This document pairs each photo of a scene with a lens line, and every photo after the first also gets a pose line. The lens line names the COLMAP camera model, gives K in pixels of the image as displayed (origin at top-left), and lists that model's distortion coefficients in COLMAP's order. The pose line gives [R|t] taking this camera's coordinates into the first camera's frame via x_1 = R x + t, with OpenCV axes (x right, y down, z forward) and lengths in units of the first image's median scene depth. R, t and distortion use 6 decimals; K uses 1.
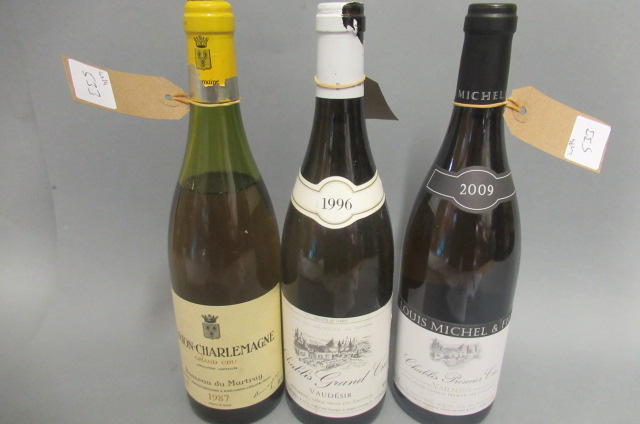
lens RADIAL K [[461.7, 0, 322.9], [0, 461.7, 195.3], [0, 0, 1]] dist [0.001036, 0.002534]
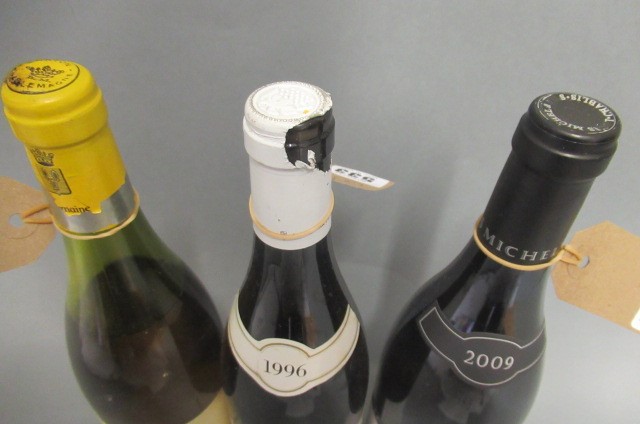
lens RADIAL K [[461.7, 0, 317.4], [0, 461.7, 210.7], [0, 0, 1]] dist [0.001036, 0.002534]
pose [[0.999030, 0.041920, -0.013449, 0.078697], [-0.034734, 0.938229, 0.344267, -0.449765], [0.027050, -0.343466, 0.938776, 0.427736]]
